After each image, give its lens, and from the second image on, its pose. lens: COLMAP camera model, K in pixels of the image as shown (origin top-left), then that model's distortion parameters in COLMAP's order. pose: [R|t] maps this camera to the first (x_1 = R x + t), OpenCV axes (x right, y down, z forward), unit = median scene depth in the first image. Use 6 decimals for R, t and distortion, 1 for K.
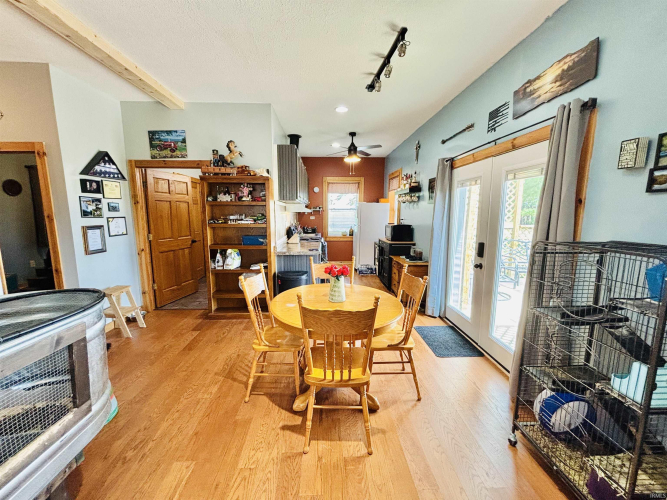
lens RADIAL K [[266.8, 0, 332.5], [0, 266.8, 251.0], [0, 0, 1]] dist [-0.001908, -0.000334]
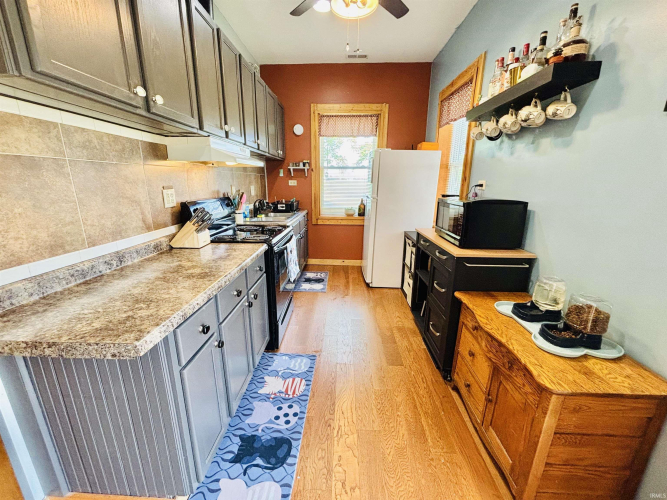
lens RADIAL K [[266.8, 0, 332.5], [0, 266.8, 251.0], [0, 0, 1]] dist [-0.001908, -0.000334]
pose [[0.996622, 0.016846, -0.080380, 0.084128], [-0.007248, 0.992960, 0.118227, -0.073599], [0.081806, -0.117245, 0.989728, 0.655842]]
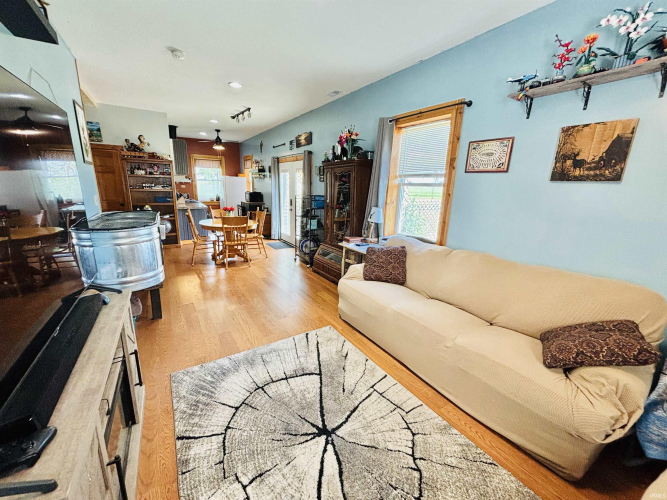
lens RADIAL K [[266.8, 0, 332.5], [0, 266.8, 251.0], [0, 0, 1]] dist [-0.001908, -0.000334]
pose [[0.865174, -0.097159, 0.491970, -0.174986], [0.045587, 0.992228, 0.115786, 0.095031], [-0.499395, -0.077747, 0.862879, -0.693489]]
